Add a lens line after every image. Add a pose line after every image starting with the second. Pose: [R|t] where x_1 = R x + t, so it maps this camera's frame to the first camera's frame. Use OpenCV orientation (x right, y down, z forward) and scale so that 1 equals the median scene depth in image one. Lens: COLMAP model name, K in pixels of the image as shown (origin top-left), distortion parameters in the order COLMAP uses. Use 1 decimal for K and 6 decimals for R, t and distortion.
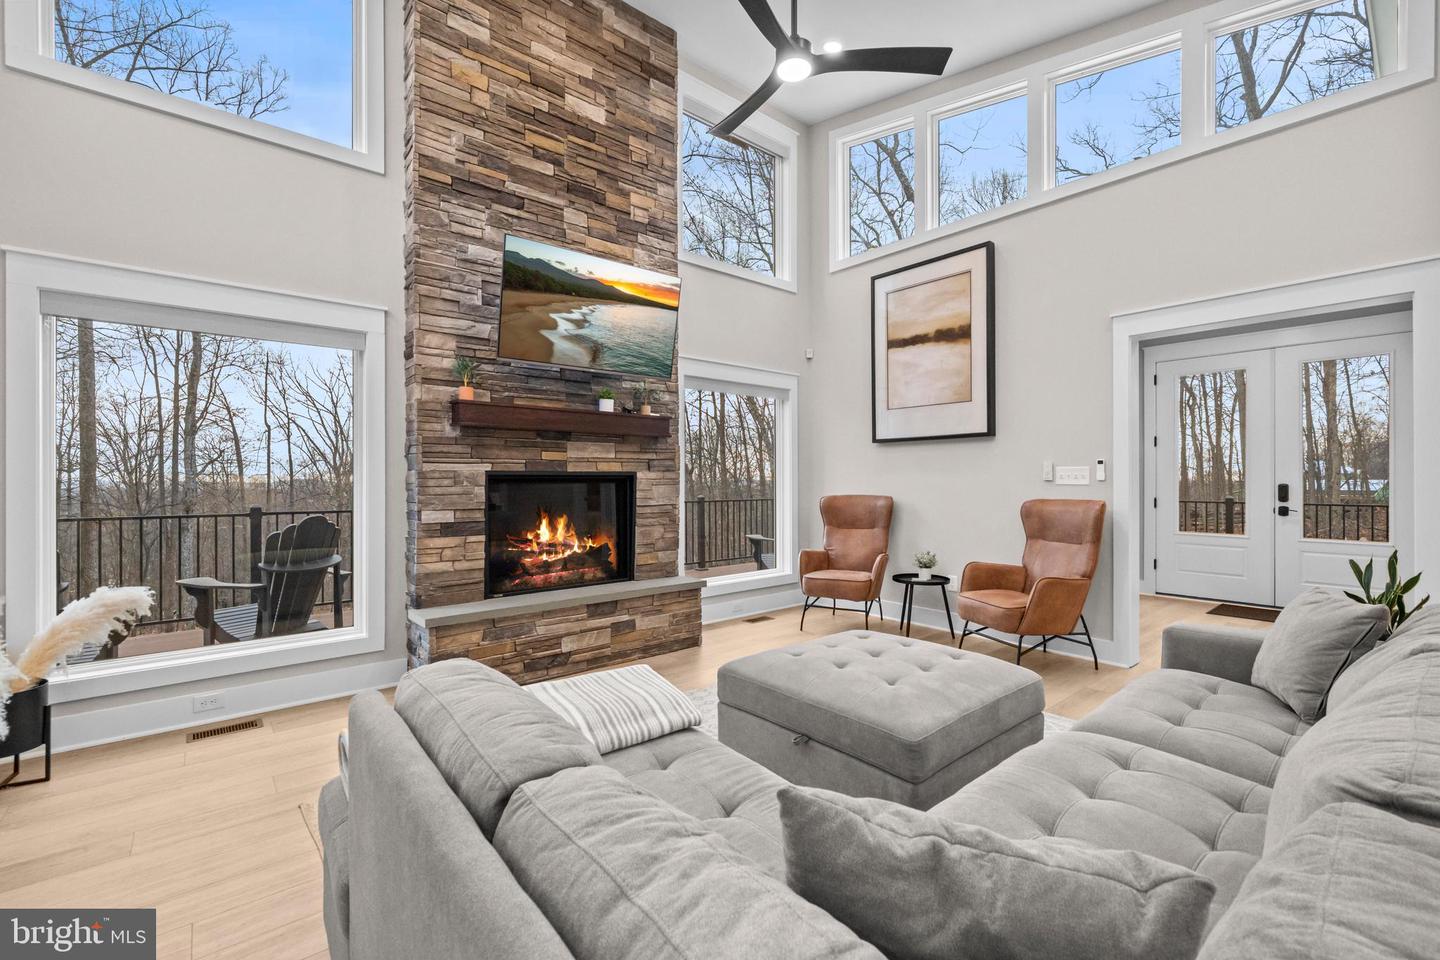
lens RADIAL K [[612.7, 0, 717.3], [0, 612.7, 480.0], [0, 0, 1]] dist [-0.001860, 0.000770]
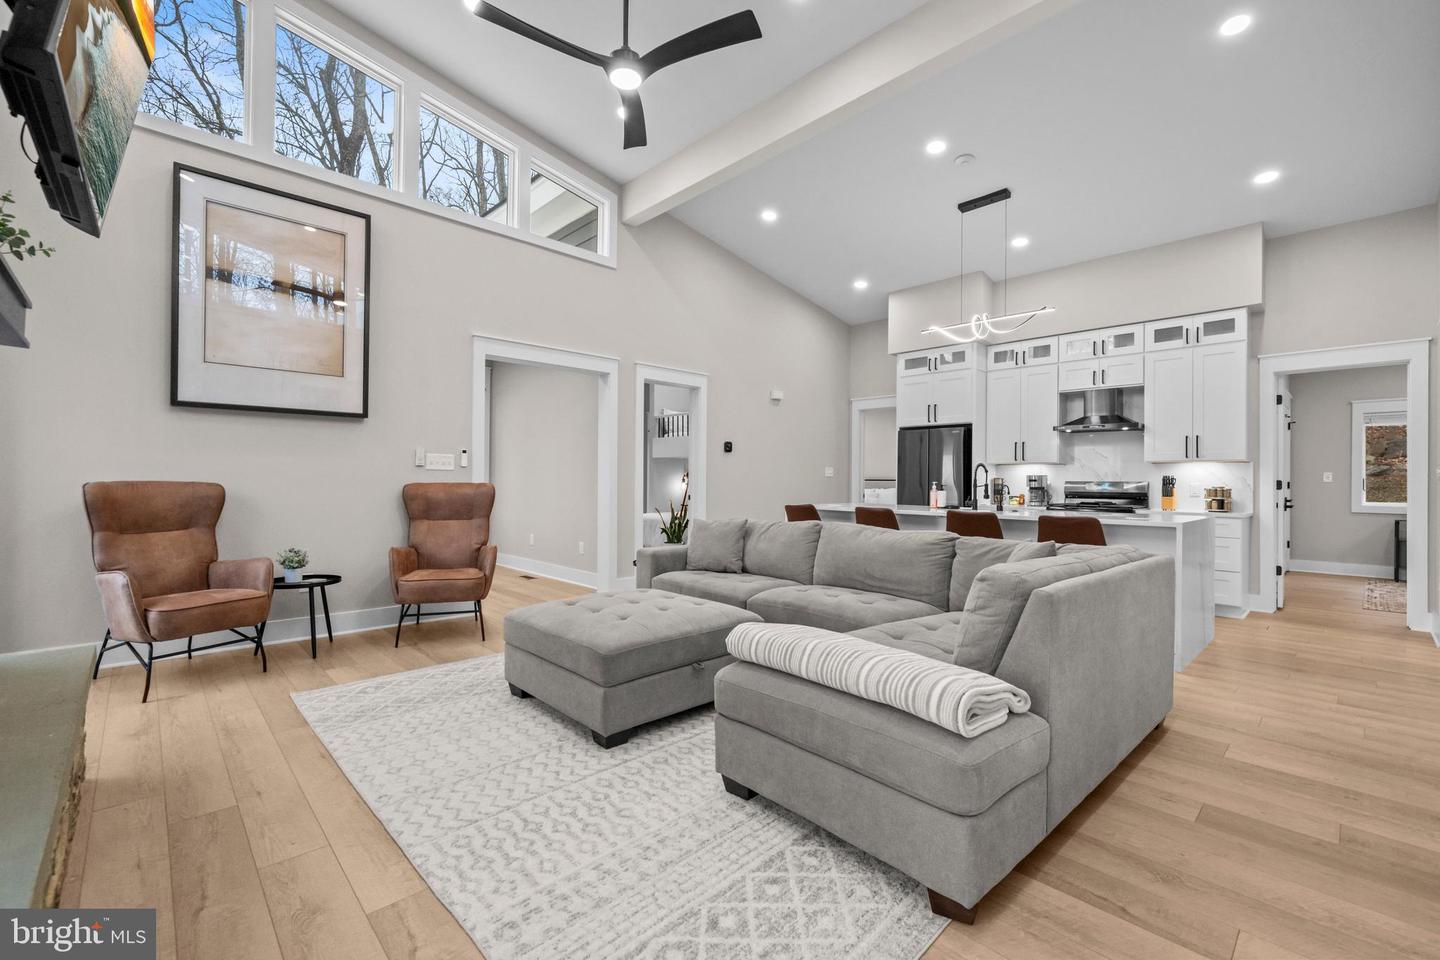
lens RADIAL K [[612.7, 0, 721.1], [0, 612.7, 477.5], [0, 0, 1]] dist [-0.001860, 0.000770]
pose [[-0.060754, 0.007647, 0.998123, -0.594542], [-0.007924, 0.999935, -0.008143, 0.027041], [-0.998121, -0.008404, -0.060689, 0.551904]]
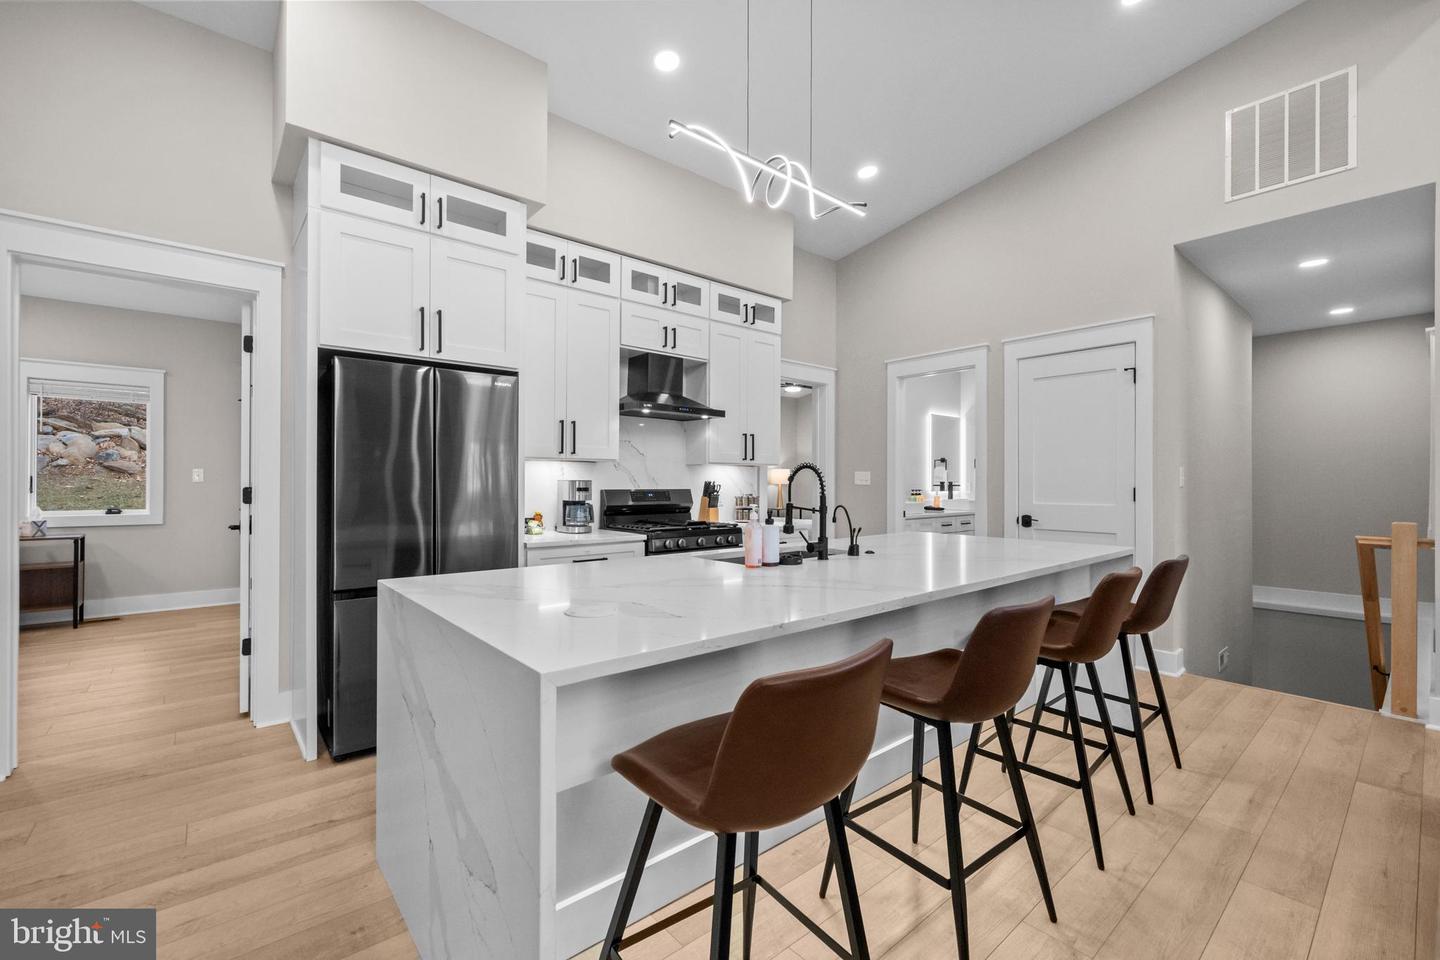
lens RADIAL K [[612.7, 0, 721.0], [0, 612.7, 479.7], [0, 0, 1]] dist [-0.001860, 0.000770]
pose [[-0.999958, -0.002392, -0.008819, 0.736641], [-0.002384, 0.999997, -0.000870, 0.001122], [0.008821, -0.000849, -0.999961, 0.566513]]
